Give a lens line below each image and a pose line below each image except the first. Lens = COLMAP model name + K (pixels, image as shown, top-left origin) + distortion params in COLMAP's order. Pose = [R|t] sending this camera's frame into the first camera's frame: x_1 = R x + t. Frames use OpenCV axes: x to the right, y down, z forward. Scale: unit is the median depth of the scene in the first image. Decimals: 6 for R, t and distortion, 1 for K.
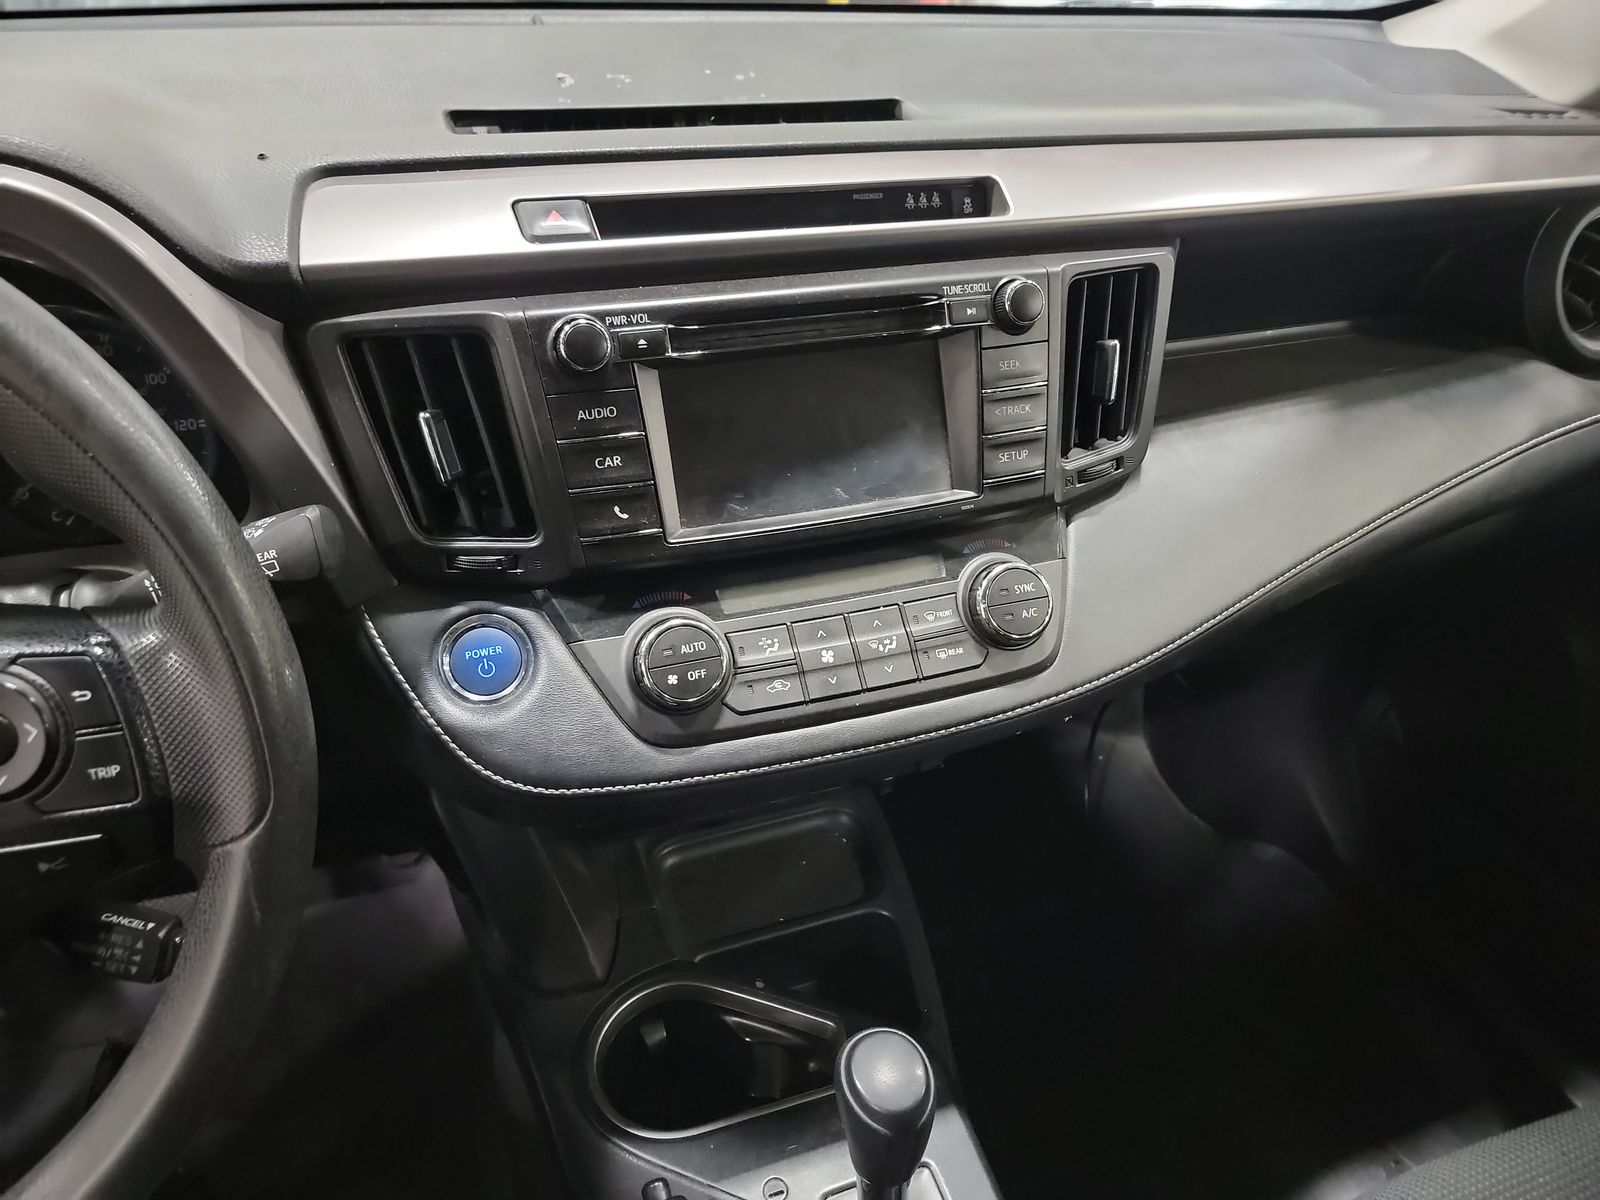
lens RADIAL K [[1151.9, 0, 800.0], [0, 1151.9, 600.0], [0, 0, 1]] dist [0.044540, -0.033661]
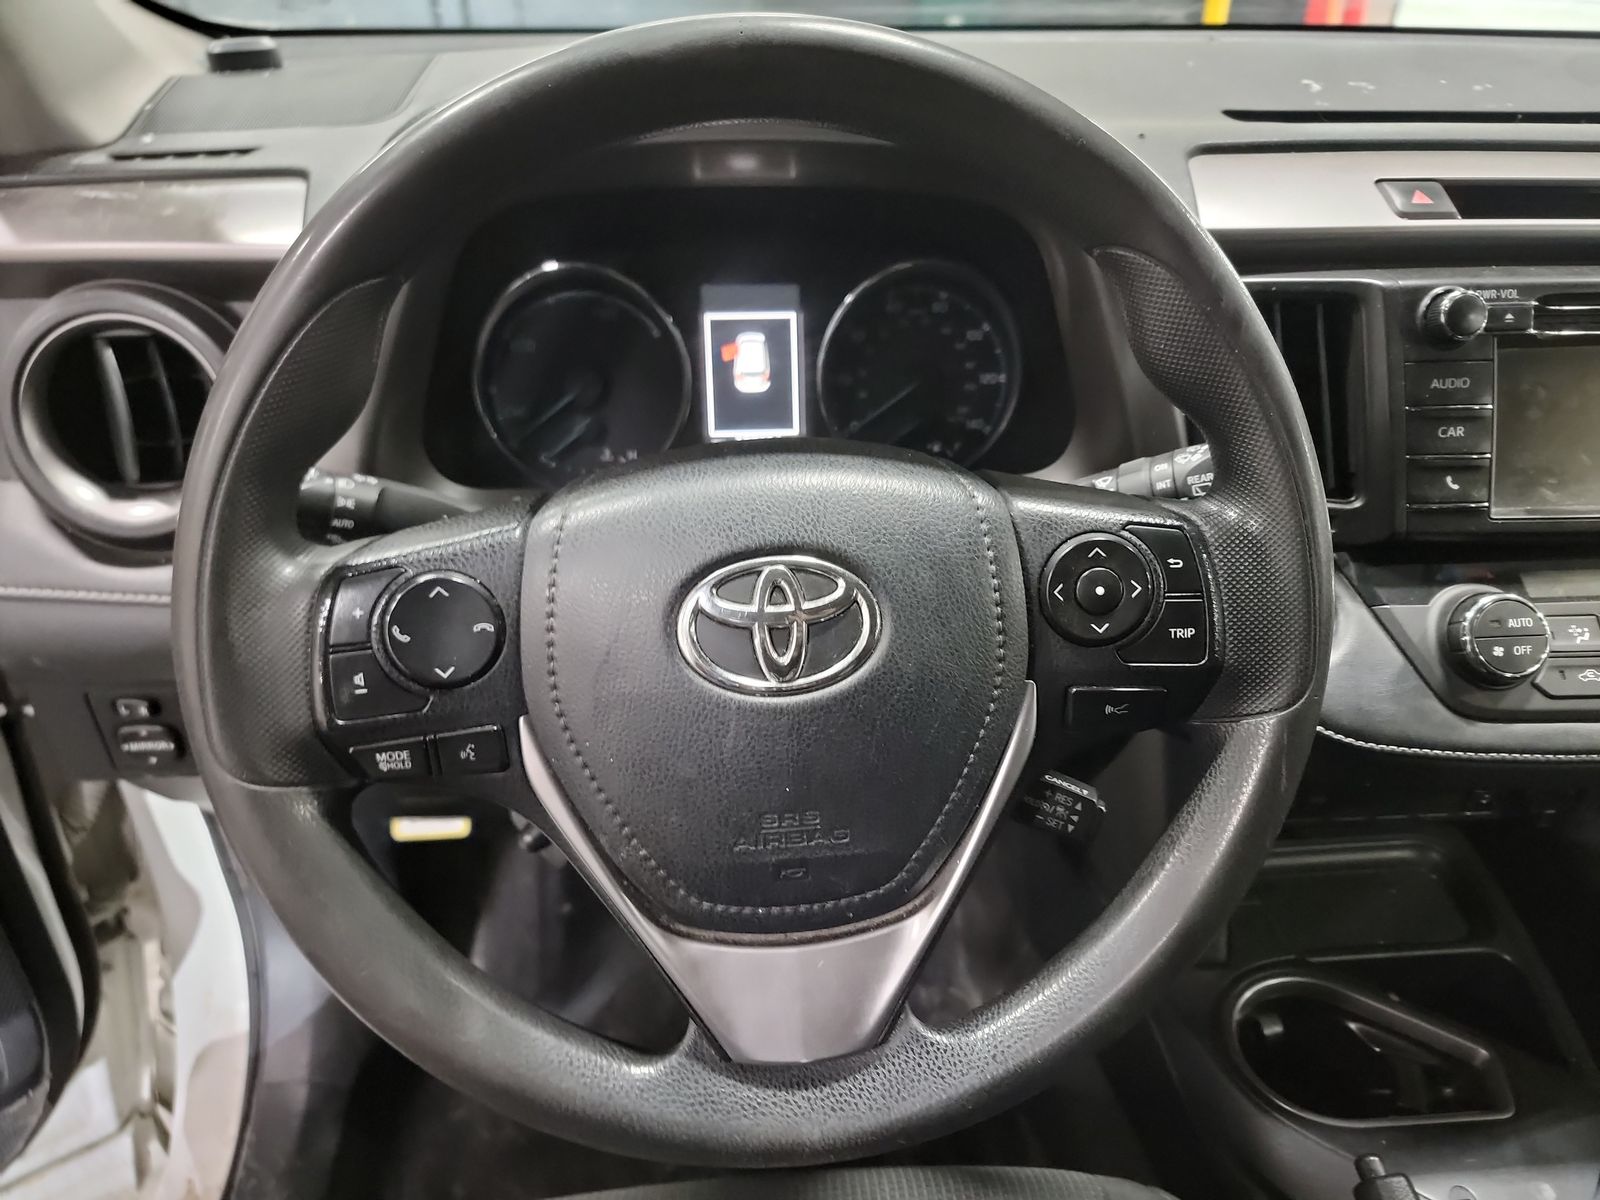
lens RADIAL K [[1151.9, 0, 800.0], [0, 1151.9, 600.0], [0, 0, 1]] dist [0.044540, -0.033661]
pose [[0.966827, 0.113767, -0.228699, -0.467217], [-0.124313, 0.991720, -0.032200, 0.131846], [0.223142, 0.059562, 0.972964, -0.121081]]
